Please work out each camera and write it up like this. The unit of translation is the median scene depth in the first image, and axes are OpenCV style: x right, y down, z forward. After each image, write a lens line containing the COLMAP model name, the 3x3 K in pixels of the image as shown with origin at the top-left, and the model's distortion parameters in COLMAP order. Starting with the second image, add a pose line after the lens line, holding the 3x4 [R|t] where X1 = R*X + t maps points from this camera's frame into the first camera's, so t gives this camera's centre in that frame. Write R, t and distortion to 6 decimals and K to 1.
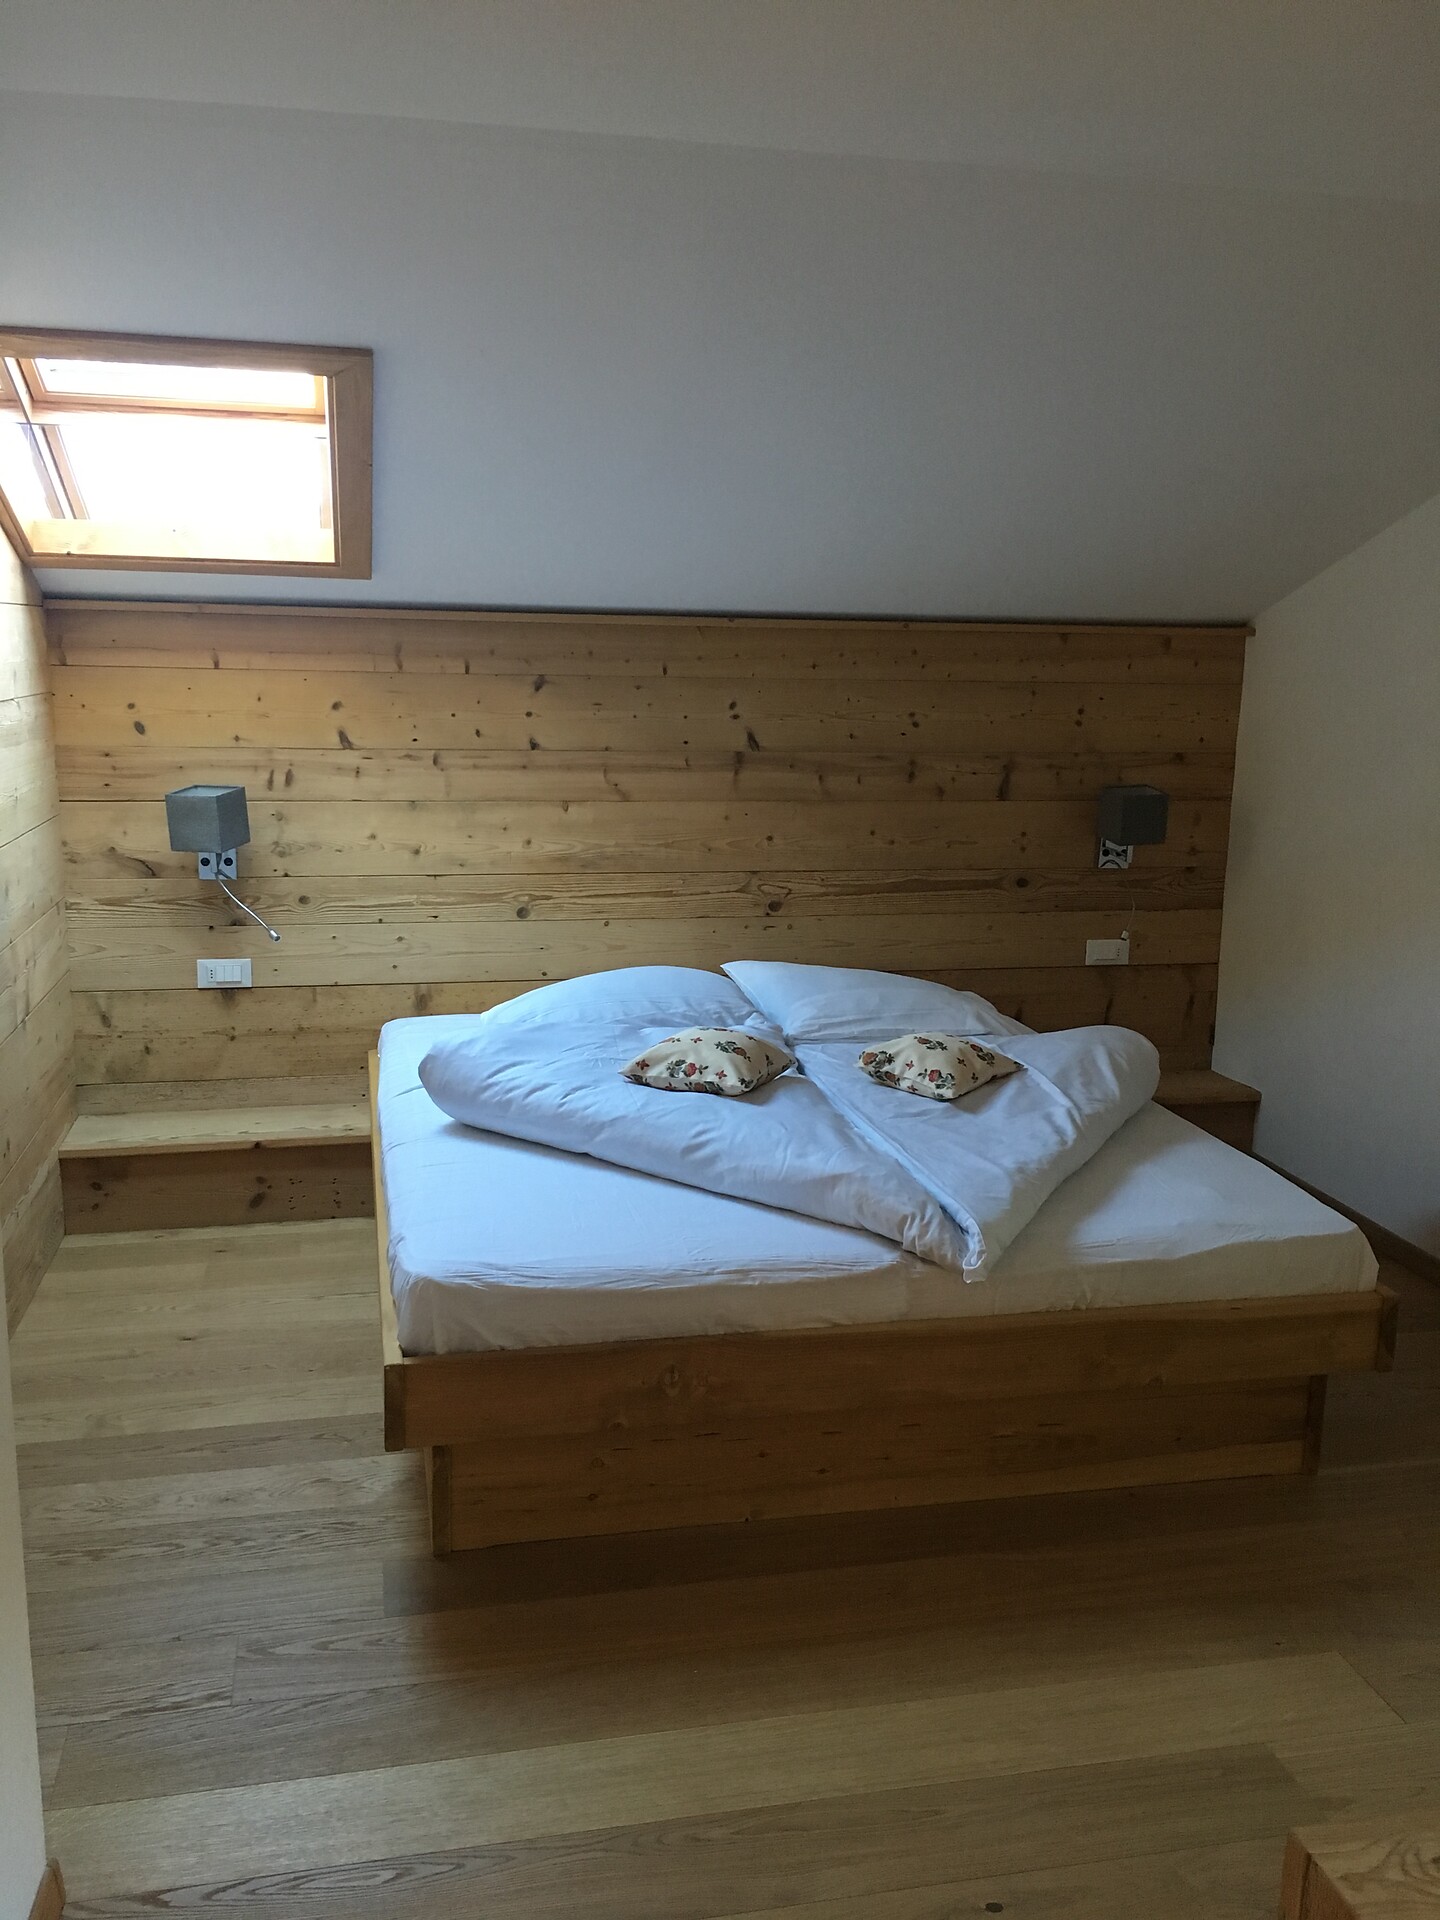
lens RADIAL K [[1664.5, 0, 720.0], [0, 1664.5, 960.0], [0, 0, 1]] dist [0.087330, -0.122408]
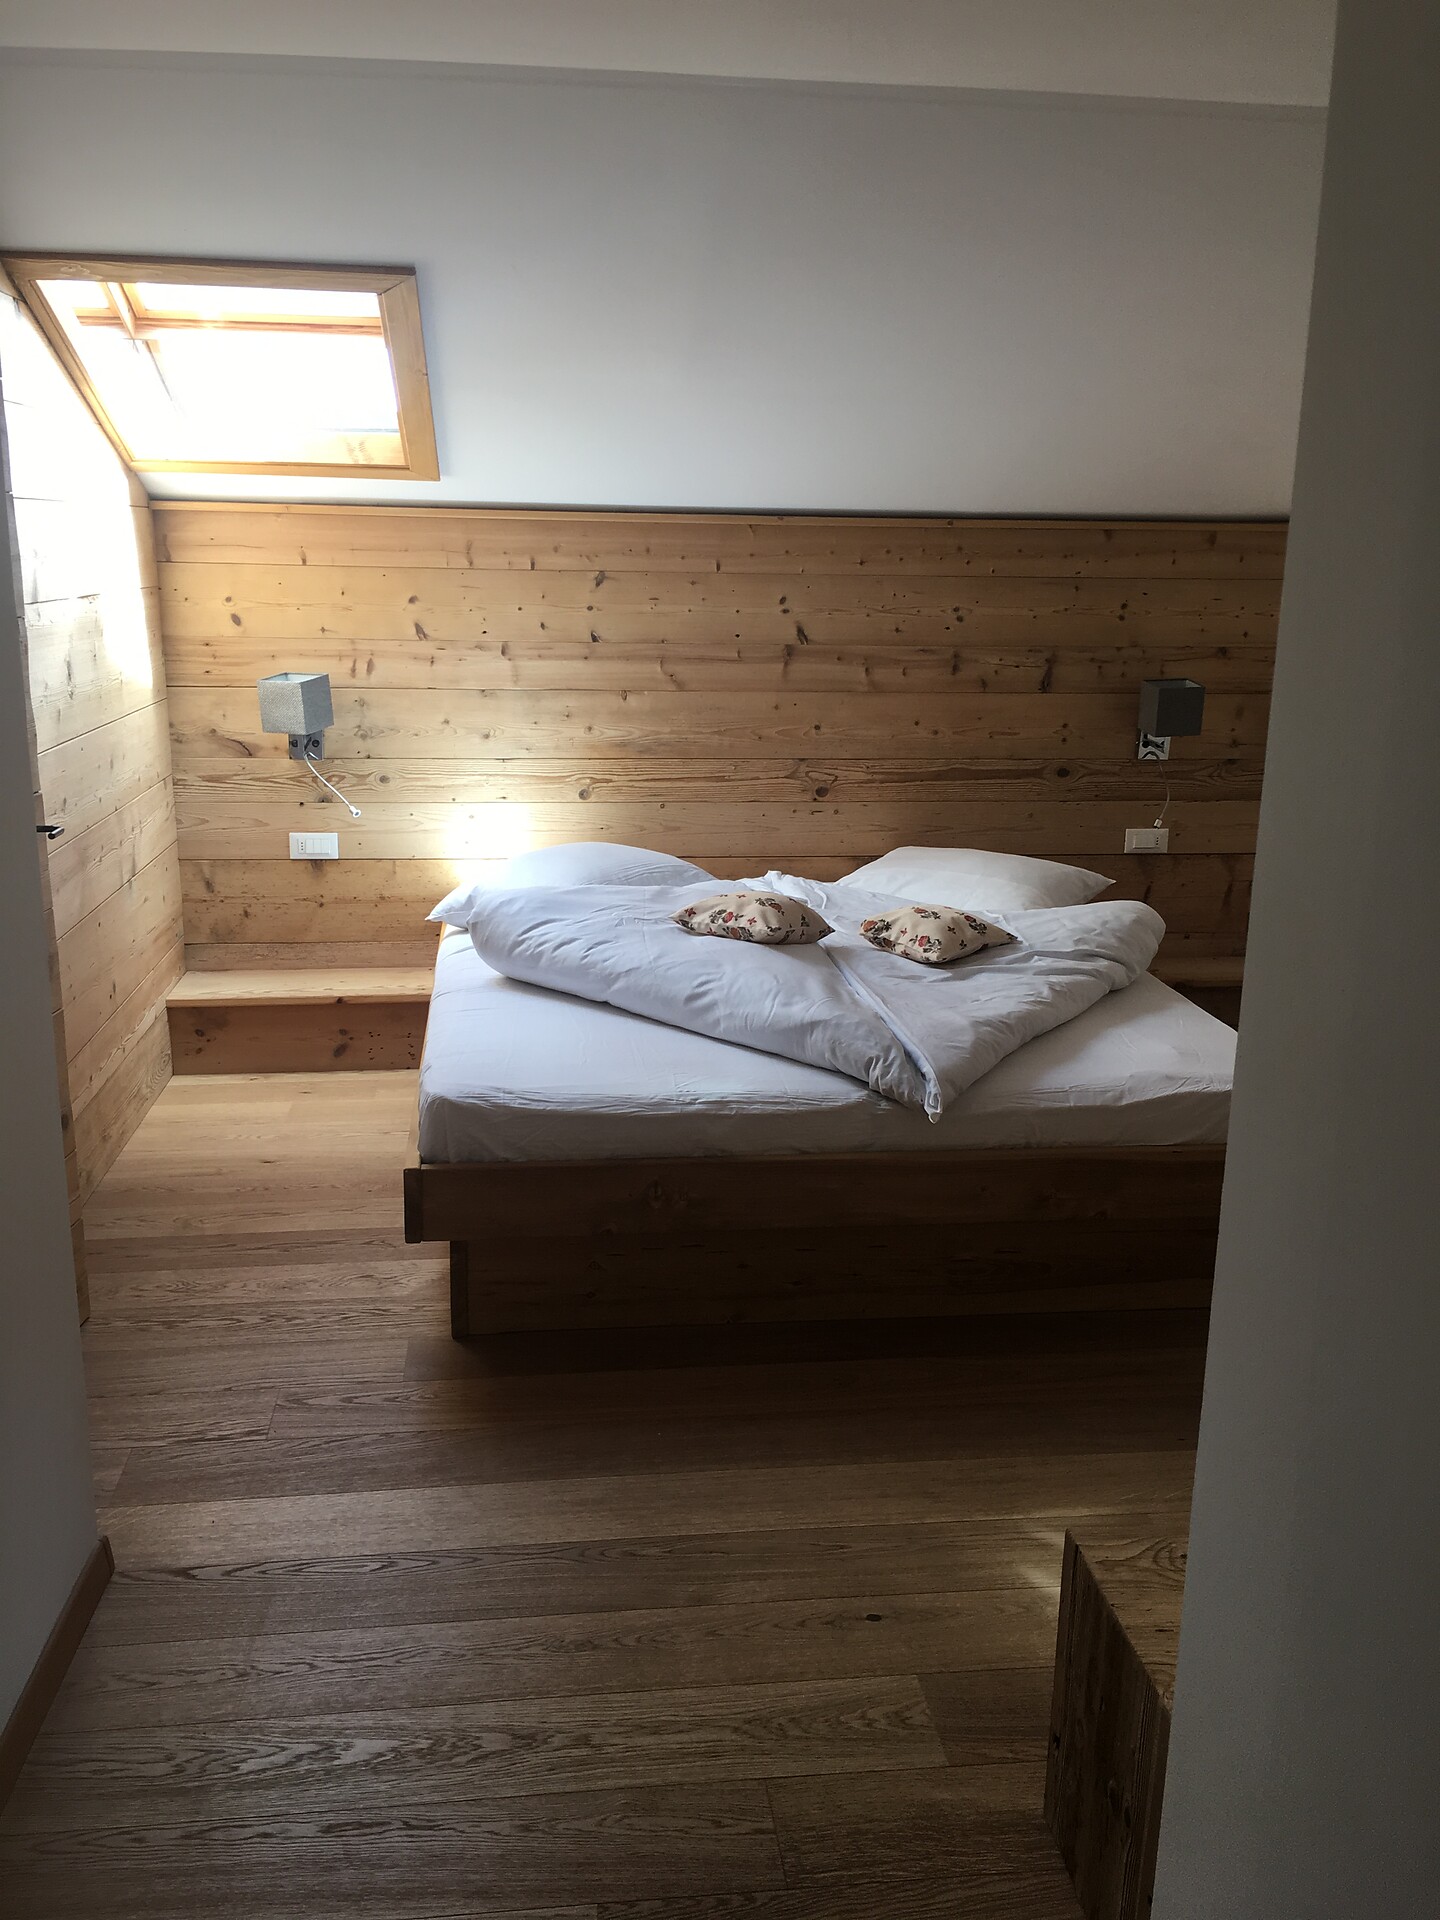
lens RADIAL K [[1664.5, 0, 720.0], [0, 1664.5, 960.0], [0, 0, 1]] dist [0.087330, -0.122408]
pose [[0.995668, 0.020784, -0.090625, 0.074195], [-0.015760, 0.998317, 0.055814, 0.018150], [0.091632, -0.054144, 0.994320, -0.076073]]
